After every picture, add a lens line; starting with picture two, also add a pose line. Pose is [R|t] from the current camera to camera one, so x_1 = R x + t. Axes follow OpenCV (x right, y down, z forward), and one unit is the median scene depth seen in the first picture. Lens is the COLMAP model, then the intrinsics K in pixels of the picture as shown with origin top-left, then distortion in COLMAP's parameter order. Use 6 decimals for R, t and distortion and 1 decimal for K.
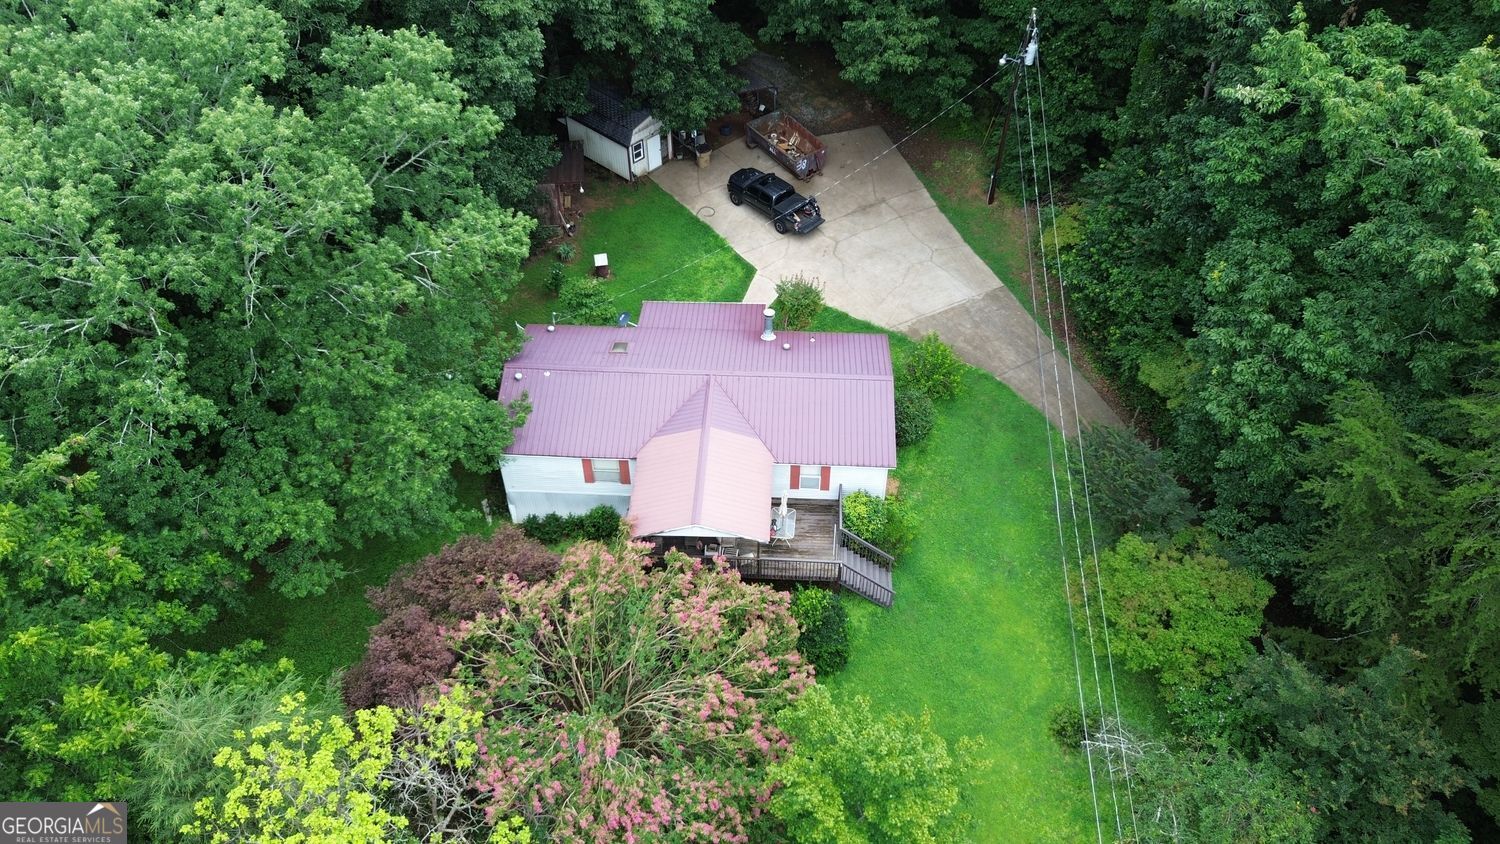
lens RADIAL K [[1069.7, 0, 750.1], [0, 1069.7, 421.1], [0, 0, 1]] dist [0.033285, -0.006545]
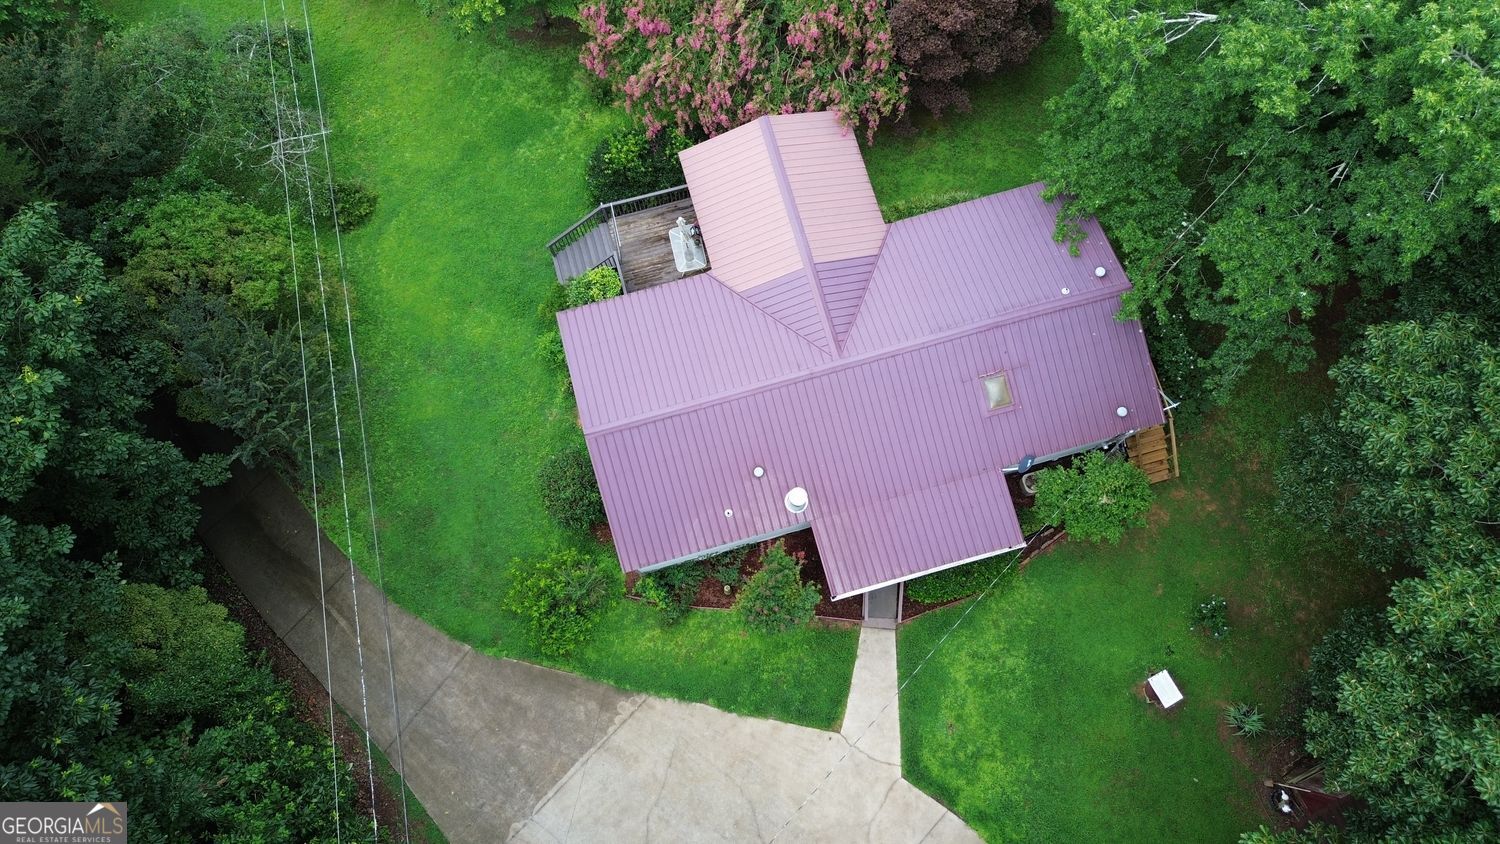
lens RADIAL K [[1069.7, 0, 752.5], [0, 1069.7, 421.0], [0, 0, 1]] dist [0.033285, -0.006545]
pose [[-0.948277, 0.311429, -0.061499, 0.065181], [-0.217076, -0.494817, 0.841448, -0.572841], [0.231620, 0.811276, 0.536827, 0.594167]]
